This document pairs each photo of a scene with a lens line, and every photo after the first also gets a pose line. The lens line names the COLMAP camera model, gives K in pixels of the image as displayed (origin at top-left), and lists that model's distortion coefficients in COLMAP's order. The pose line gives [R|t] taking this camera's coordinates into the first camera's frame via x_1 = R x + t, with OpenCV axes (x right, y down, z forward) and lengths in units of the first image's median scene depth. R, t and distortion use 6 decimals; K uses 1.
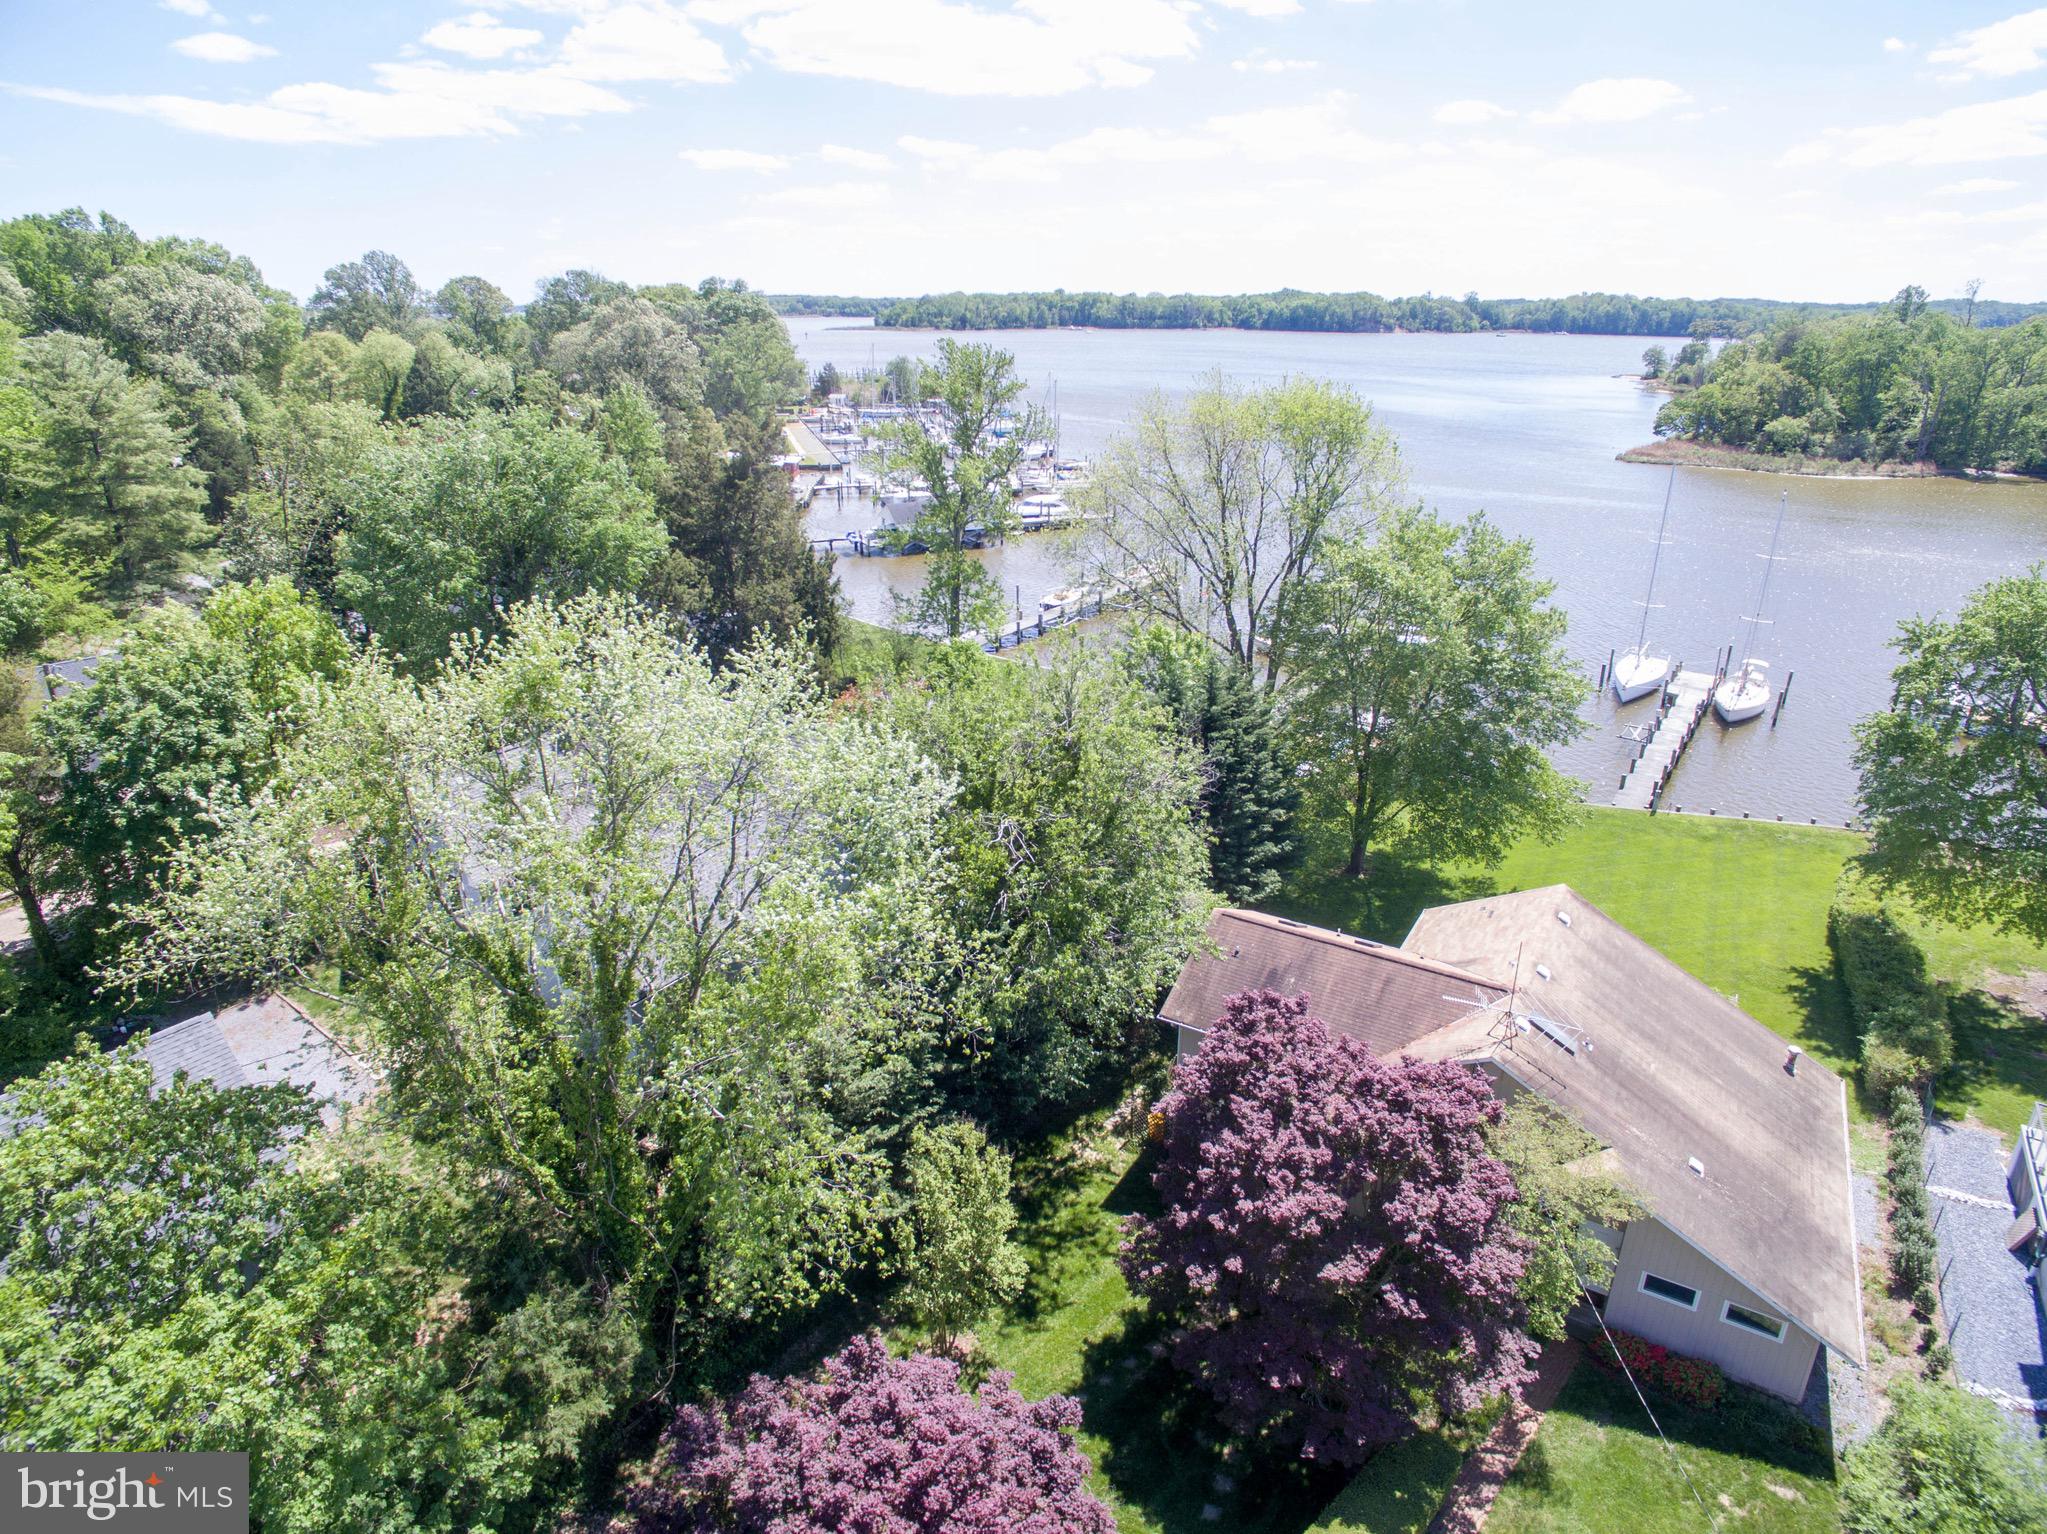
lens RADIAL K [[1192.4, 0, 1032.5], [0, 1192.4, 742.3], [0, 0, 1]] dist [-0.116936, 0.080741]
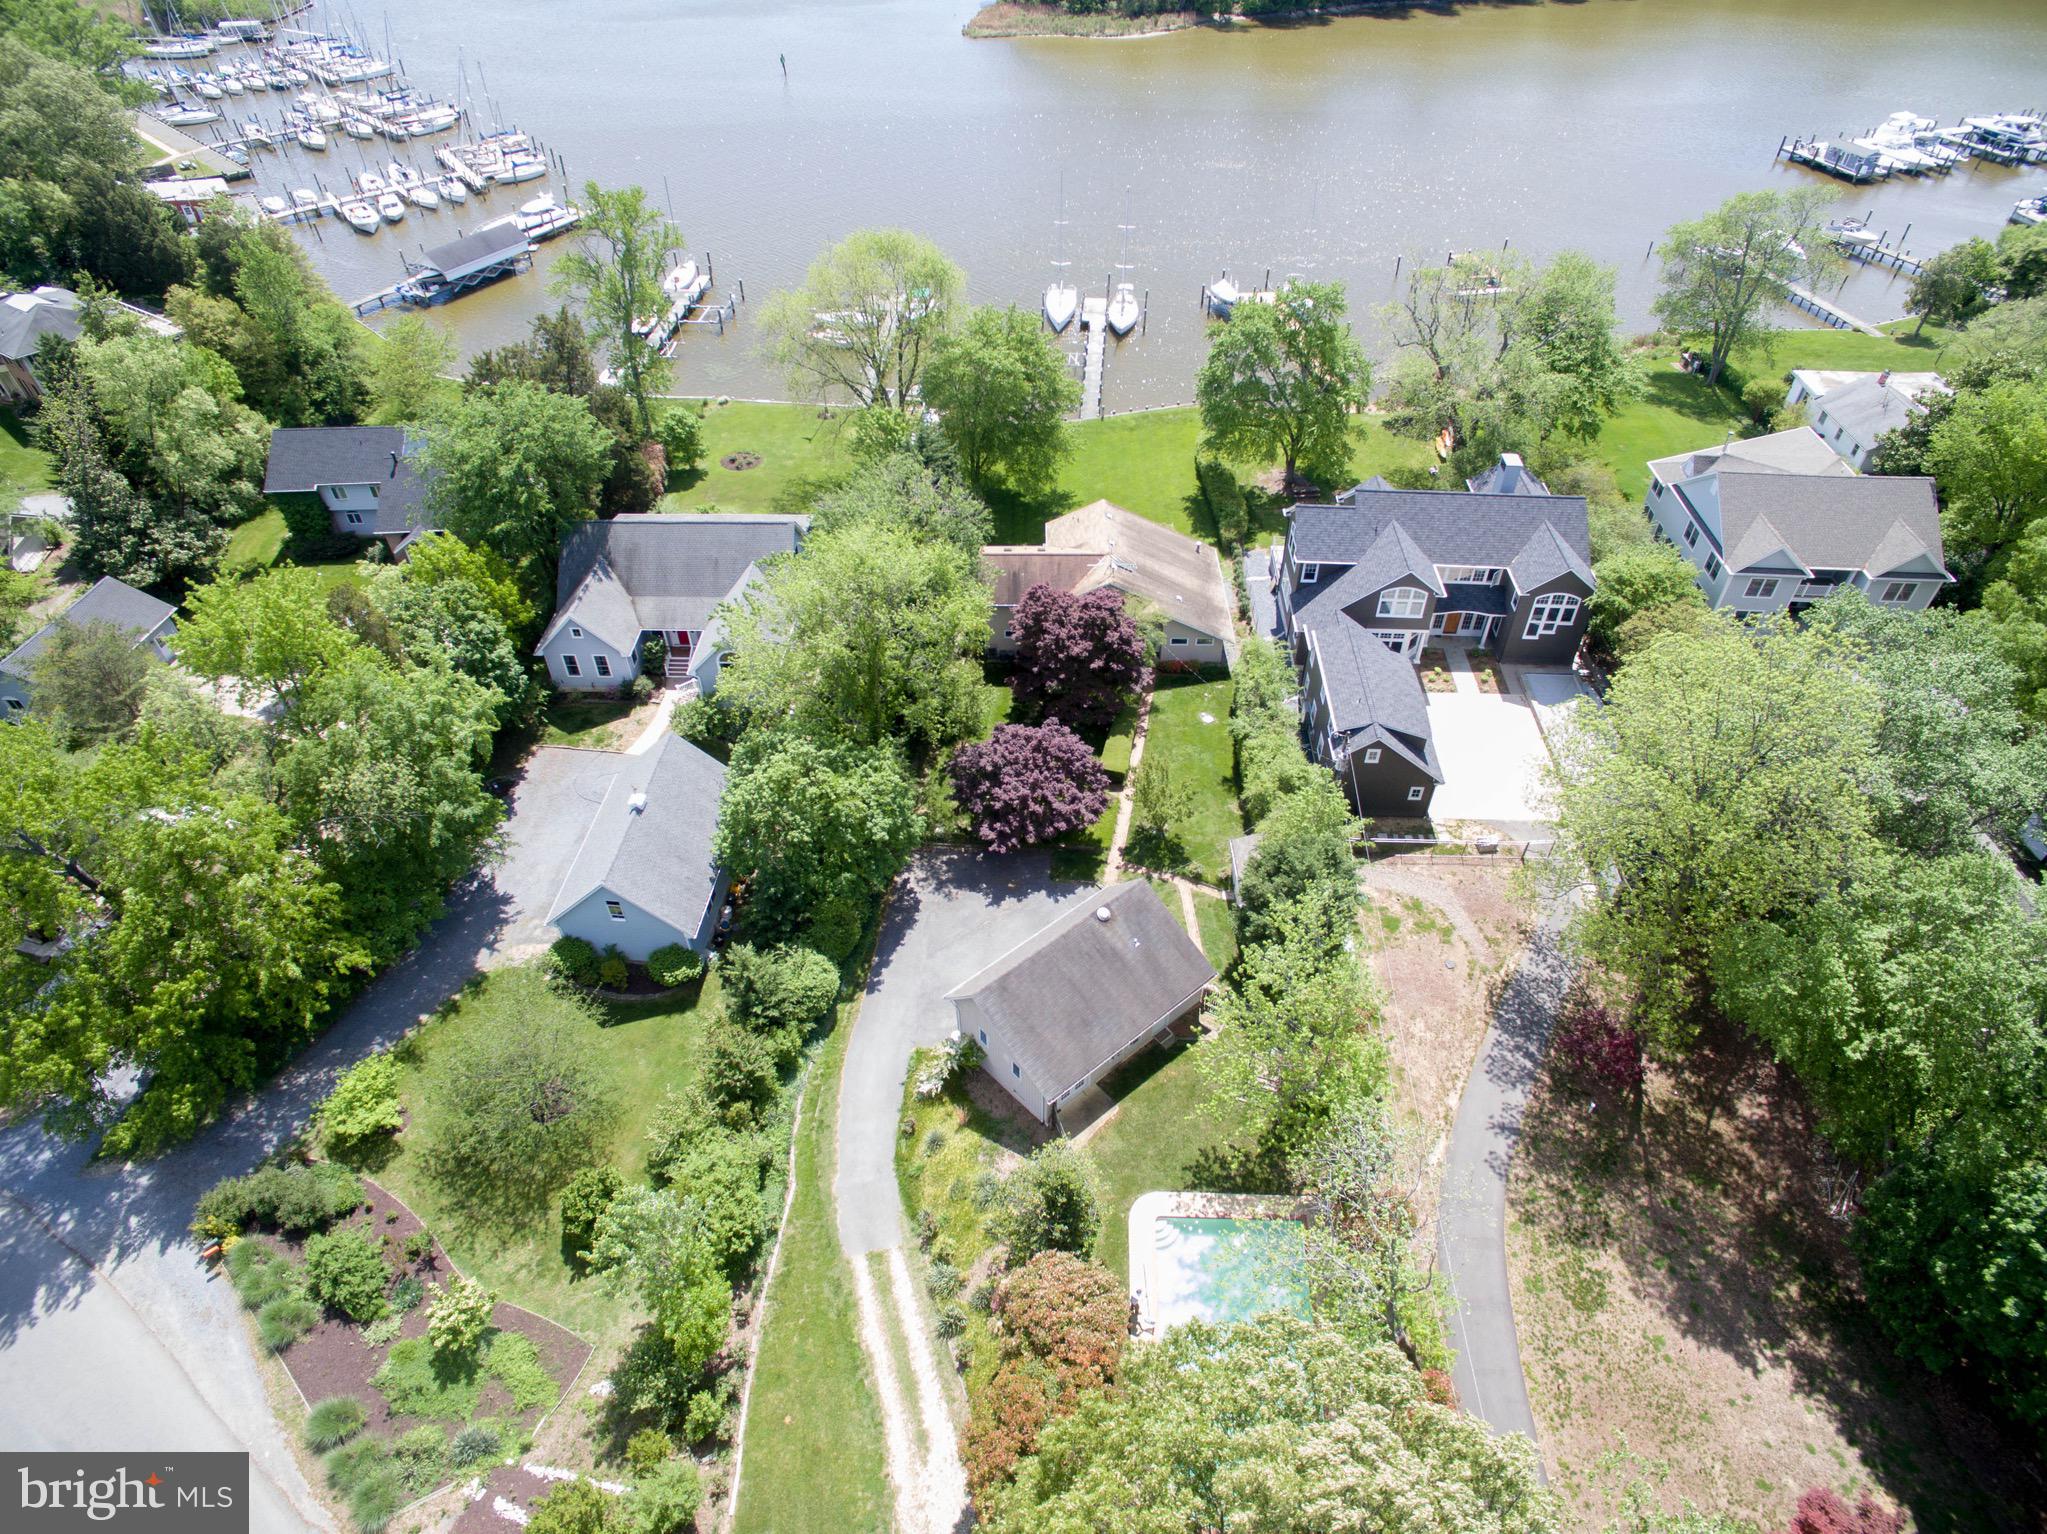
lens RADIAL K [[1192.4, 0, 1036.4], [0, 1192.4, 751.7], [0, 0, 1]] dist [-0.116936, 0.080741]
pose [[0.850293, -0.357916, 0.385873, -0.356239], [0.185381, 0.889854, 0.416887, -0.209131], [-0.492581, -0.282942, 0.822987, -0.485098]]
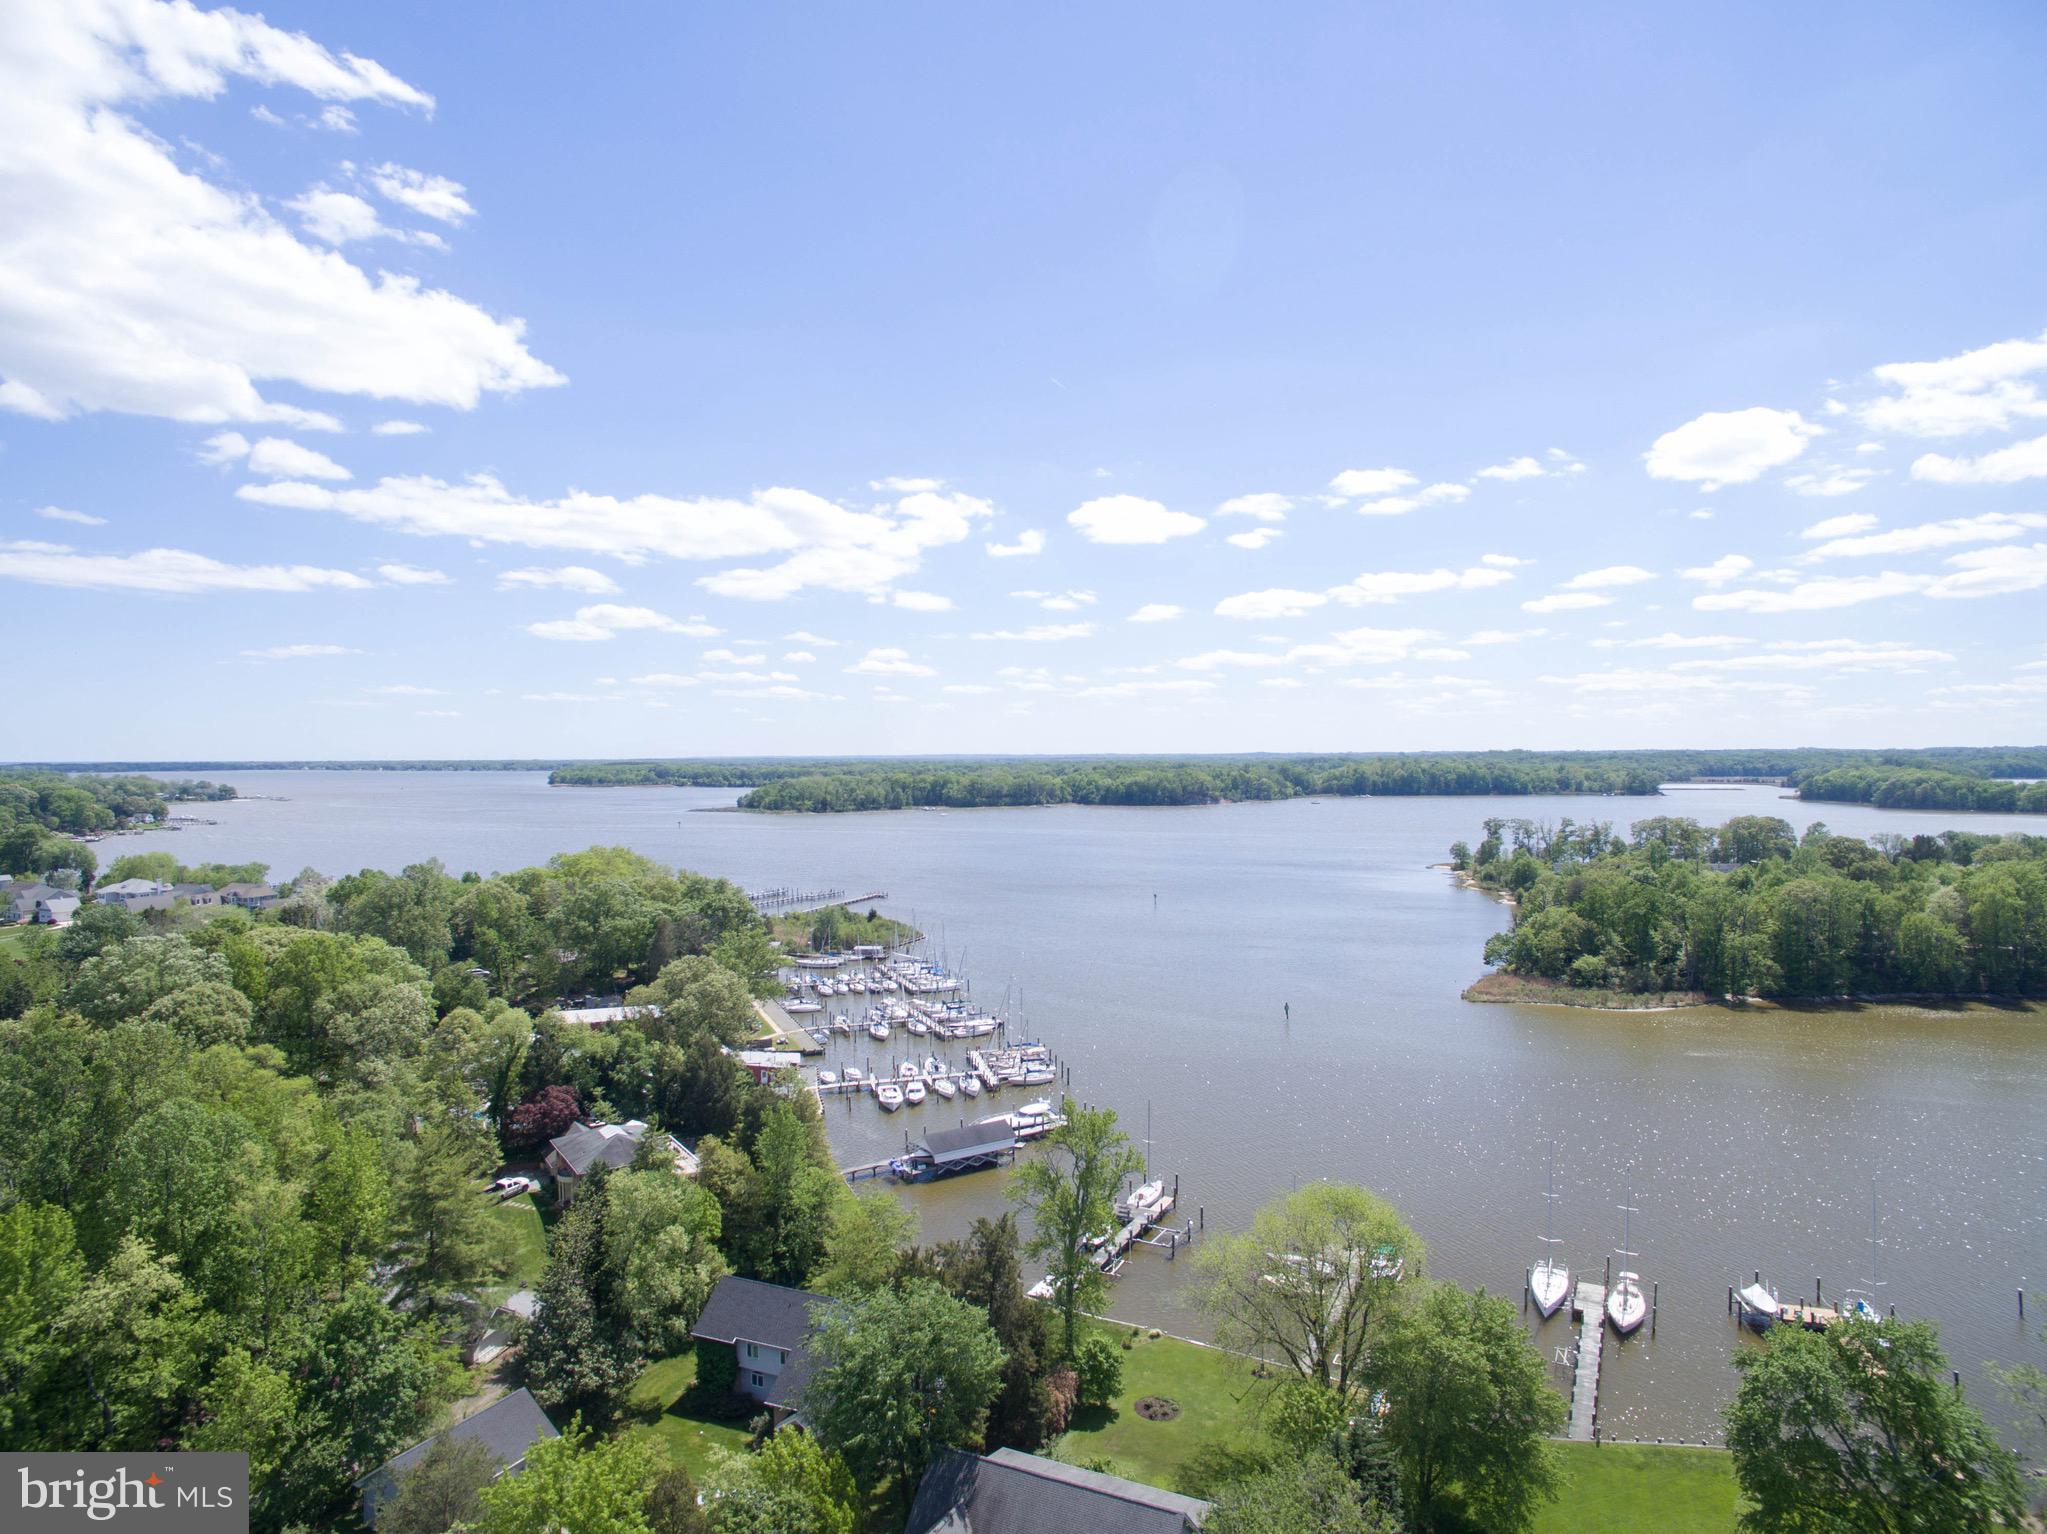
lens RADIAL K [[1192.4, 0, 1037.0], [0, 1192.4, 746.6], [0, 0, 1]] dist [-0.116936, 0.080741]
pose [[0.989754, -0.004725, 0.142708, -0.291209], [0.055597, 0.933327, -0.354697, -0.228091], [-0.131517, 0.358996, 0.924026, -0.439540]]
